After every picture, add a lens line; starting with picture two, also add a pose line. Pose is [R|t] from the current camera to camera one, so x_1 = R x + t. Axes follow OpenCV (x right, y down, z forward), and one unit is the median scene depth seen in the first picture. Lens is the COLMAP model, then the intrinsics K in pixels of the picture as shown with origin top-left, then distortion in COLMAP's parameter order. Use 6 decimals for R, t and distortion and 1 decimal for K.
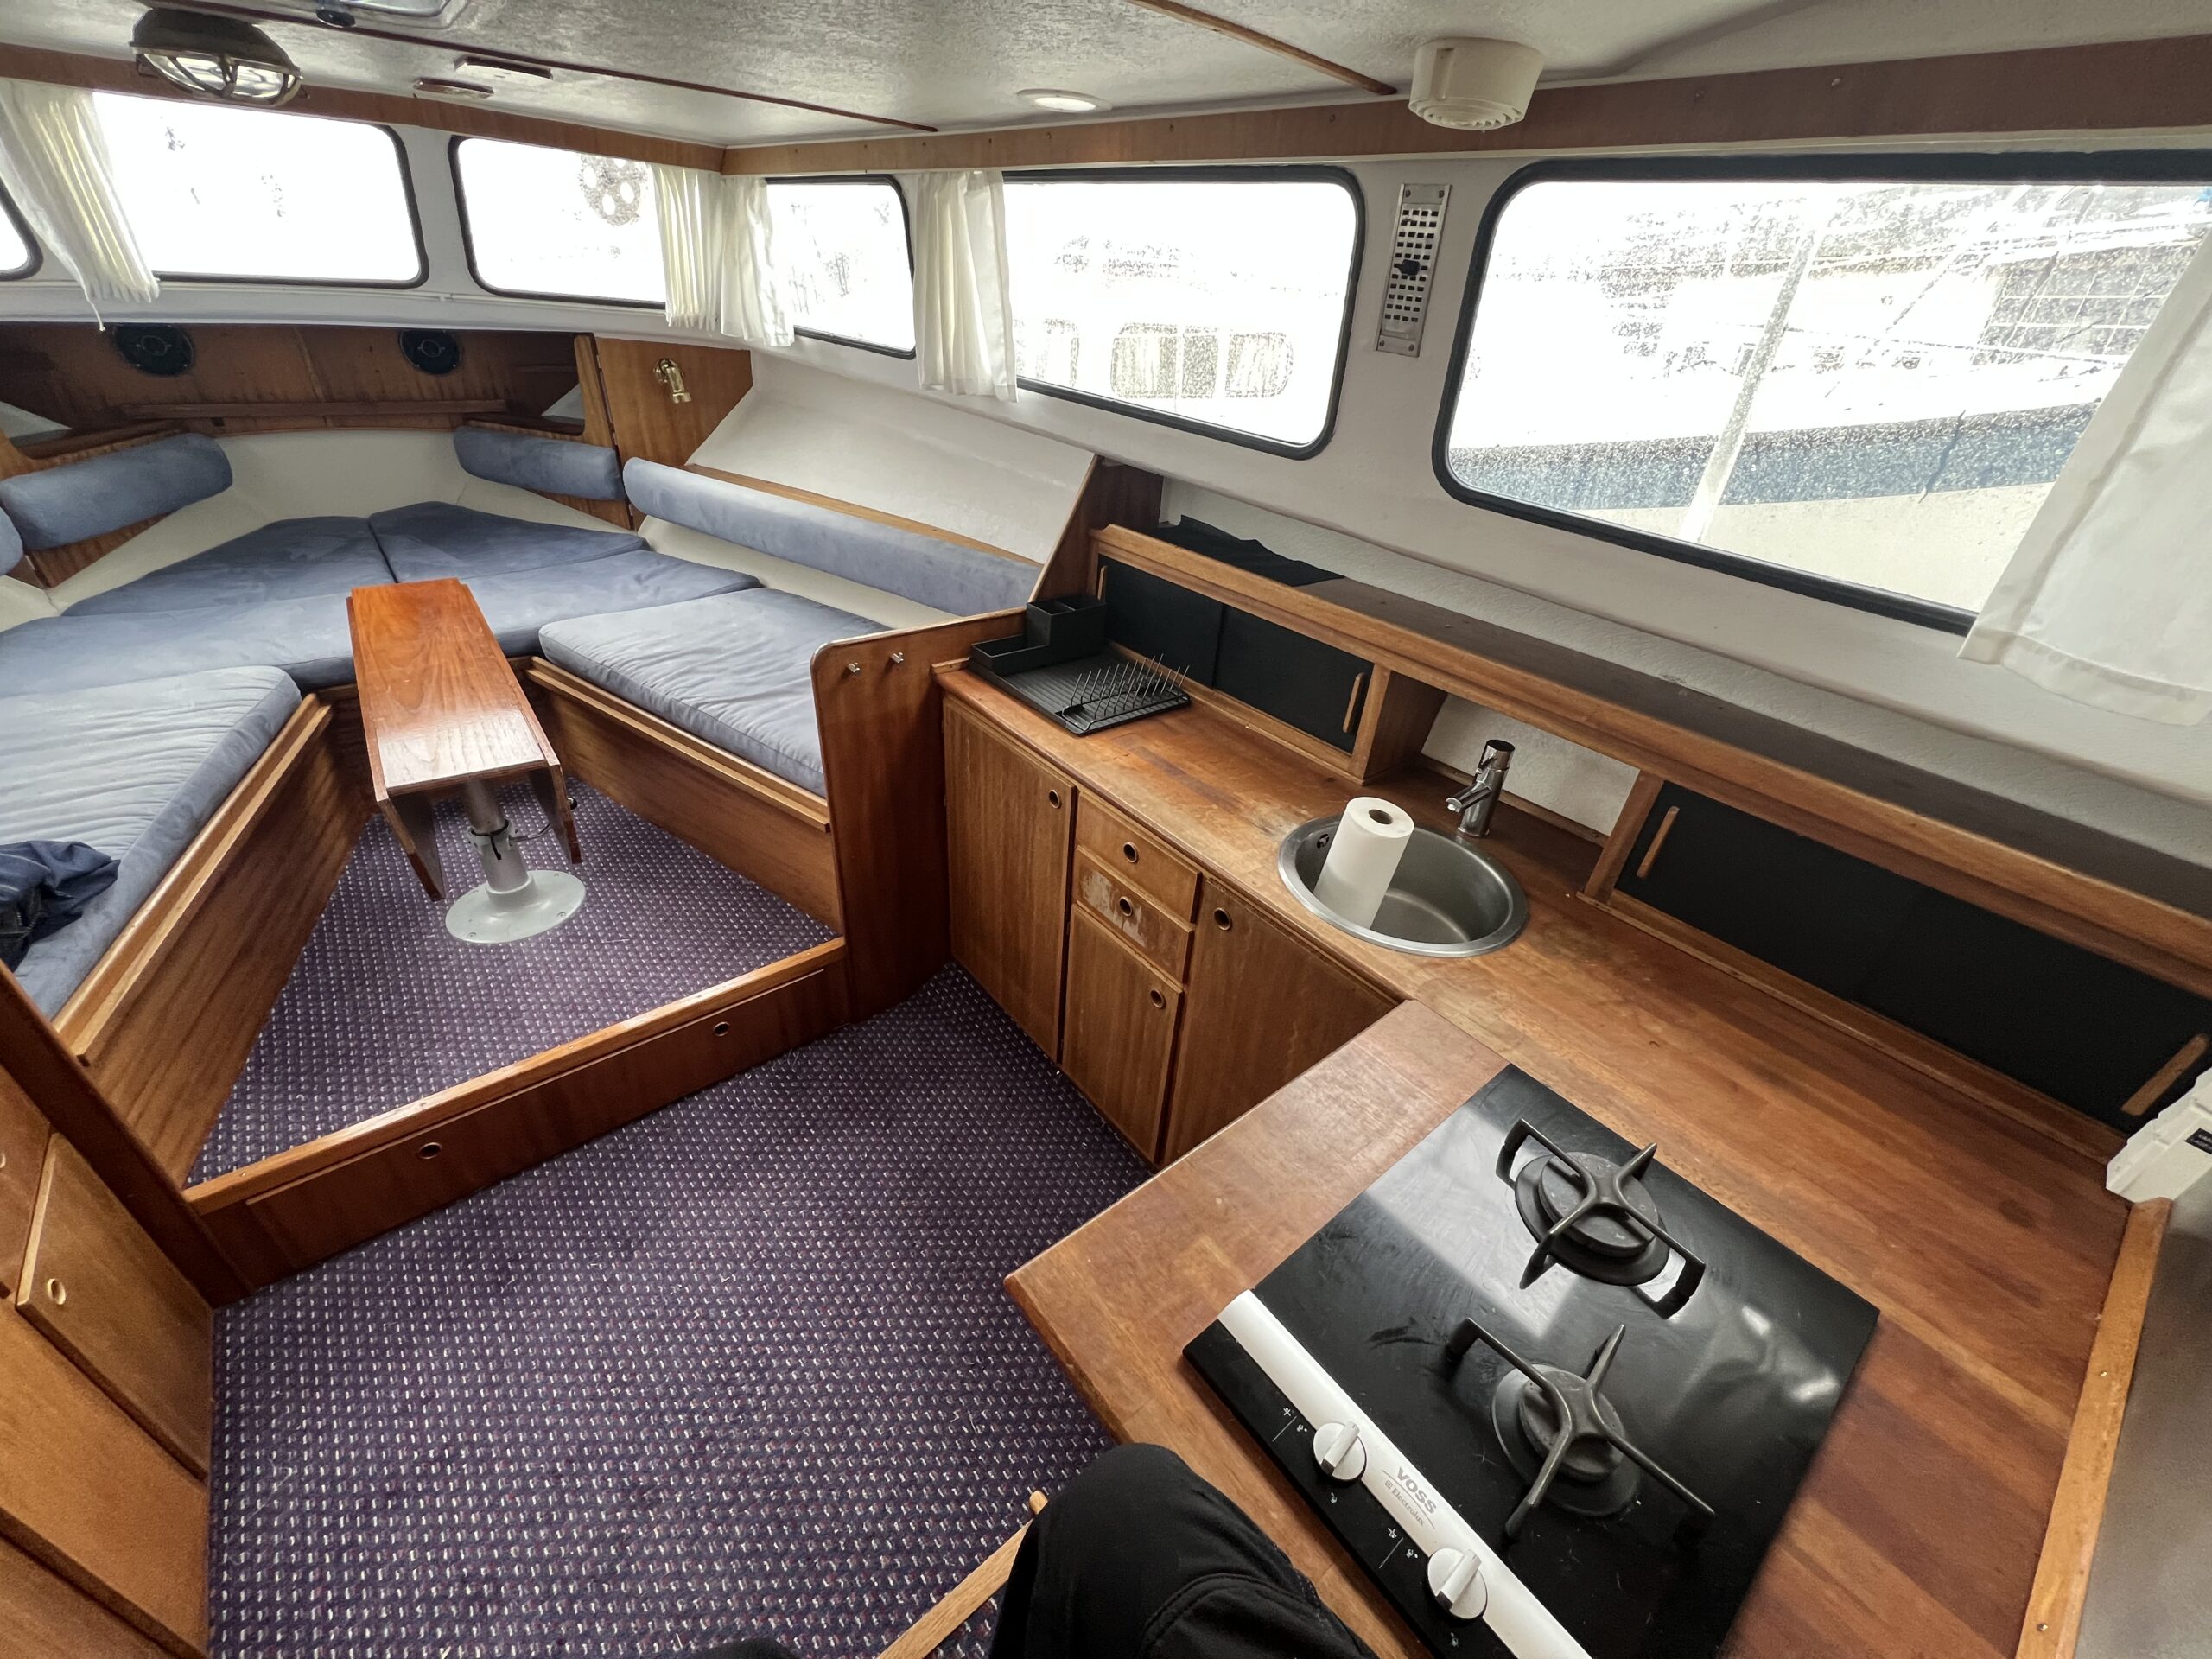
lens RADIAL K [[881.2, 0, 1101.5], [0, 881.2, 825.5], [0, 0, 1]] dist [-0.002092, 0.000206]
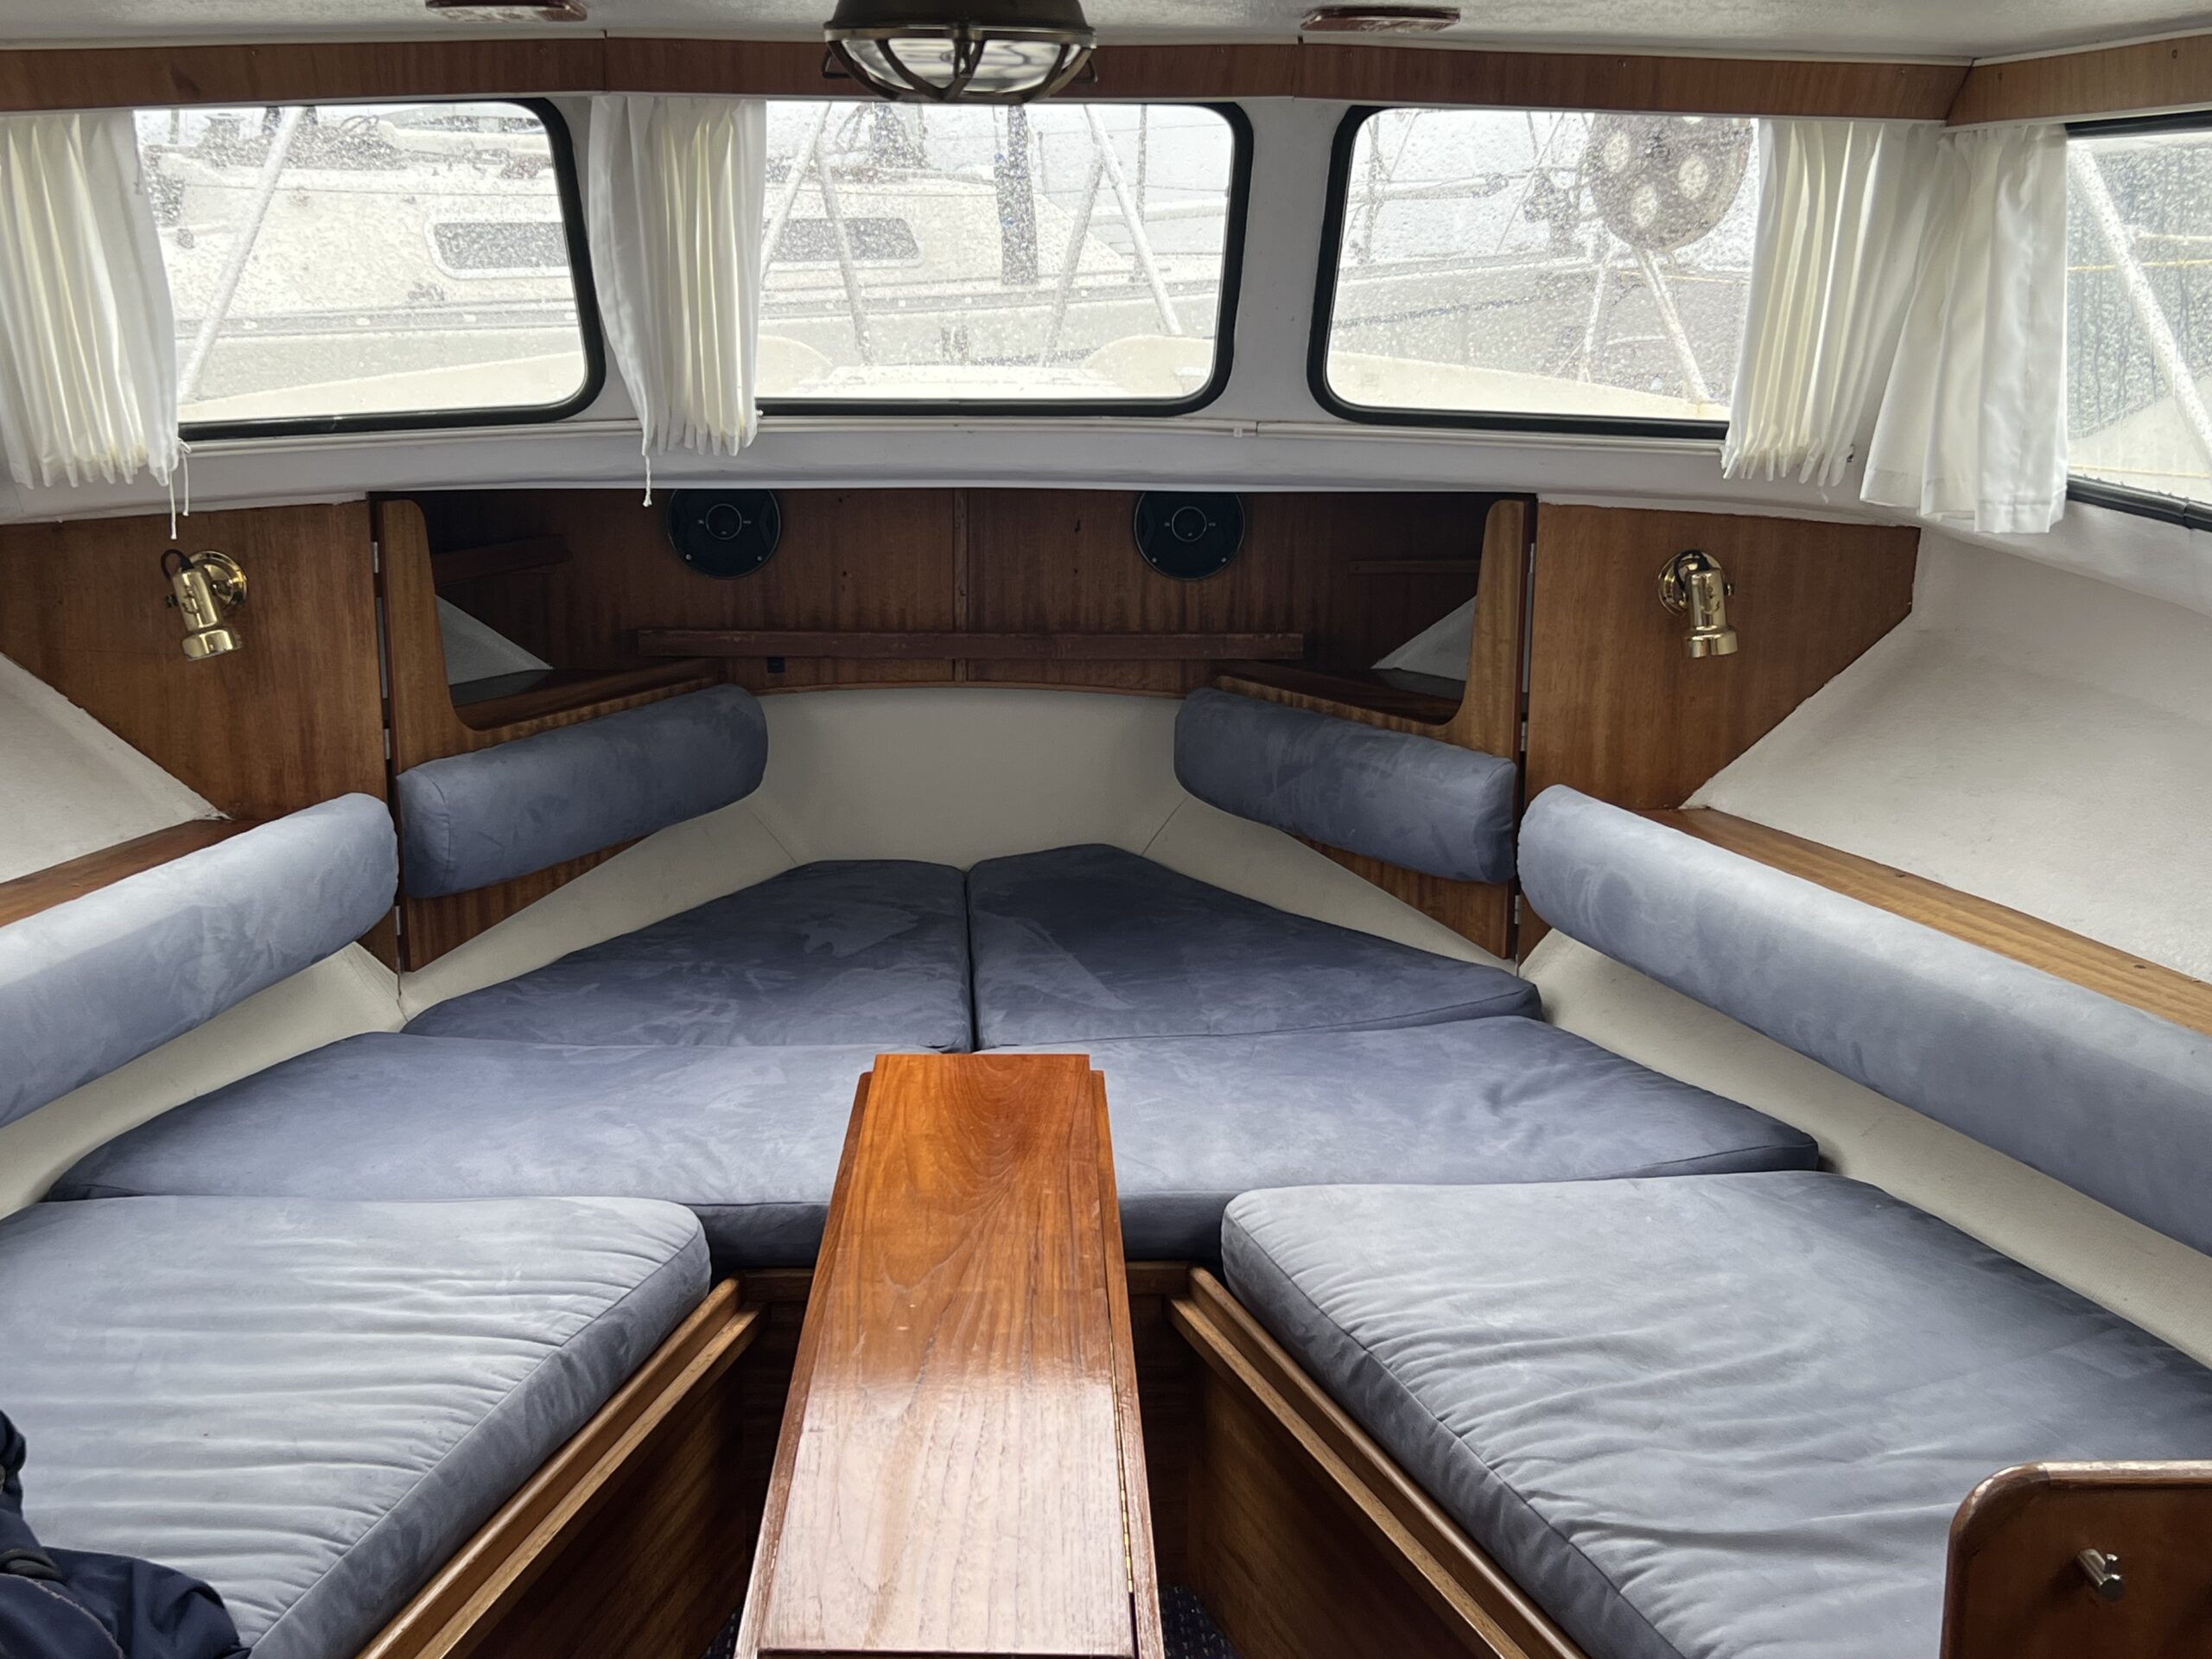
lens RADIAL K [[2588.1, 0, 1100.9], [0, 2588.1, 858.5], [0, 0, 1]] dist [0.054104, 0.000000]
pose [[0.808547, 0.077467, -0.583310, -0.058273], [-0.272017, 0.928226, -0.253779, -0.079419], [0.521784, 0.363862, 0.771586, 0.076004]]
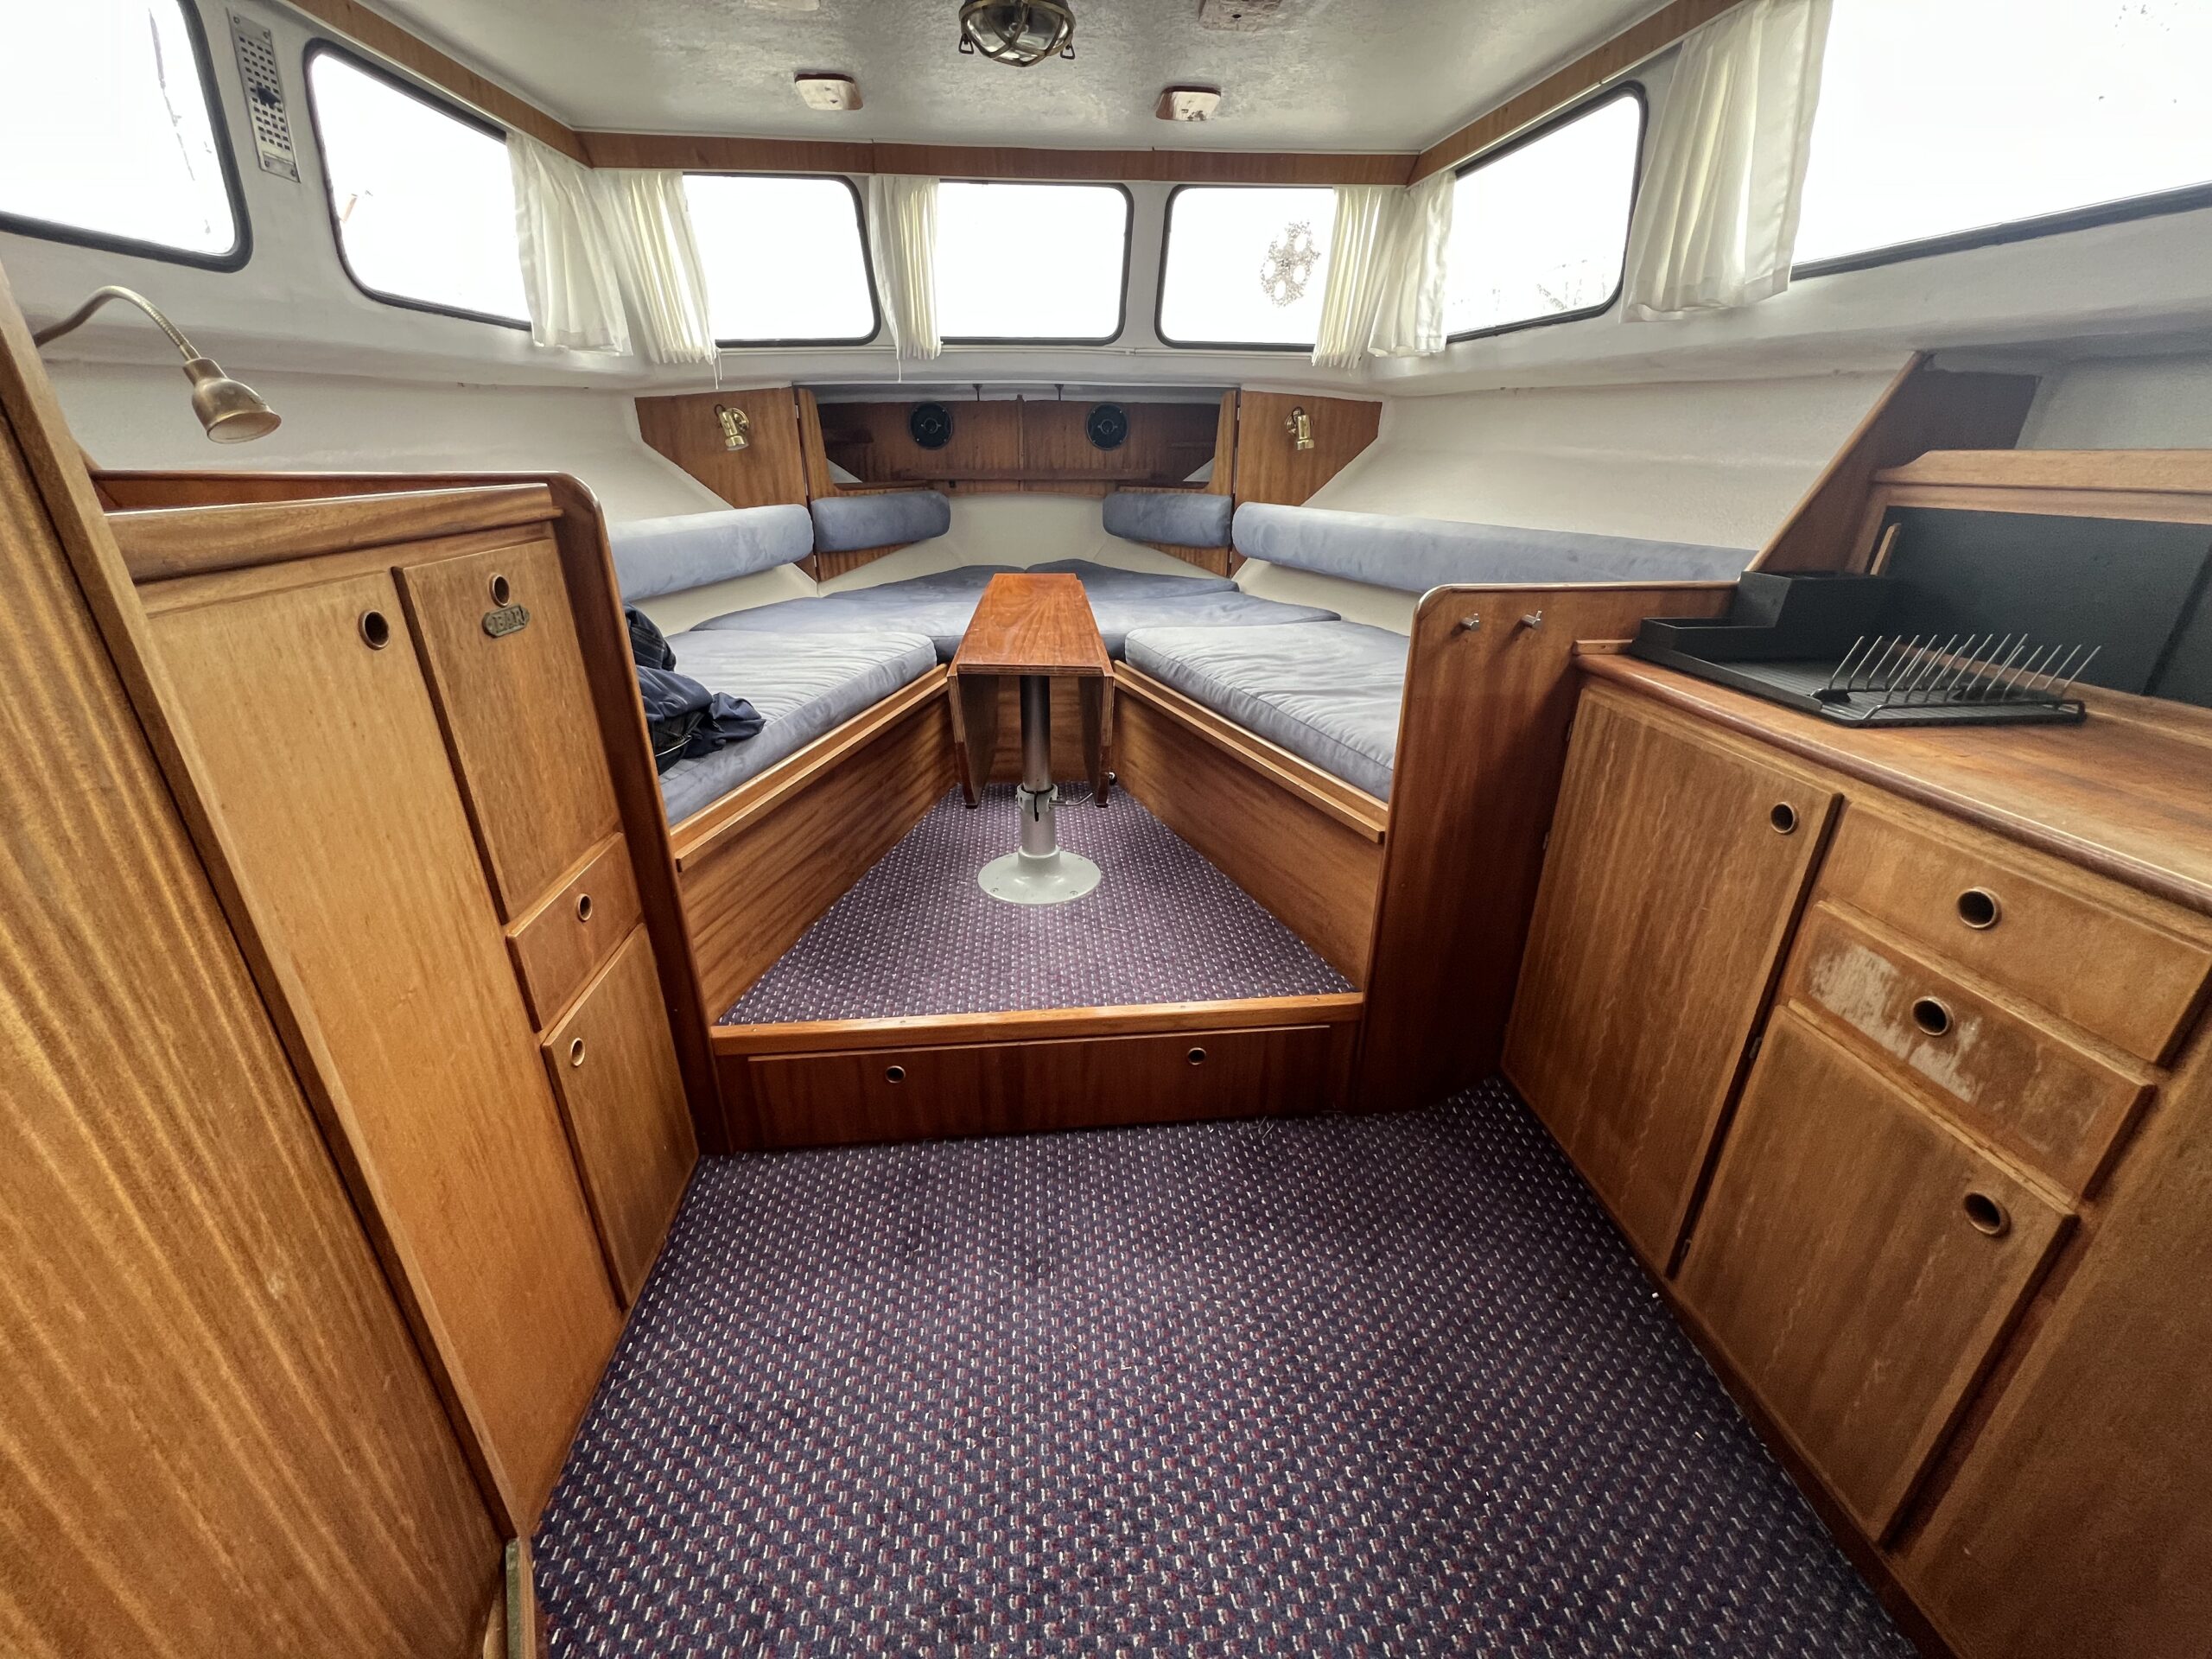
lens RADIAL K [[881.2, 0, 1102.3], [0, 881.2, 825.5], [0, 0, 1]] dist [-0.002092, 0.000206]
pose [[0.829047, 0.159049, -0.536083, -0.099771], [-0.251983, 0.962100, -0.104247, 0.132945], [0.499185, 0.221510, 0.837704, 0.223724]]
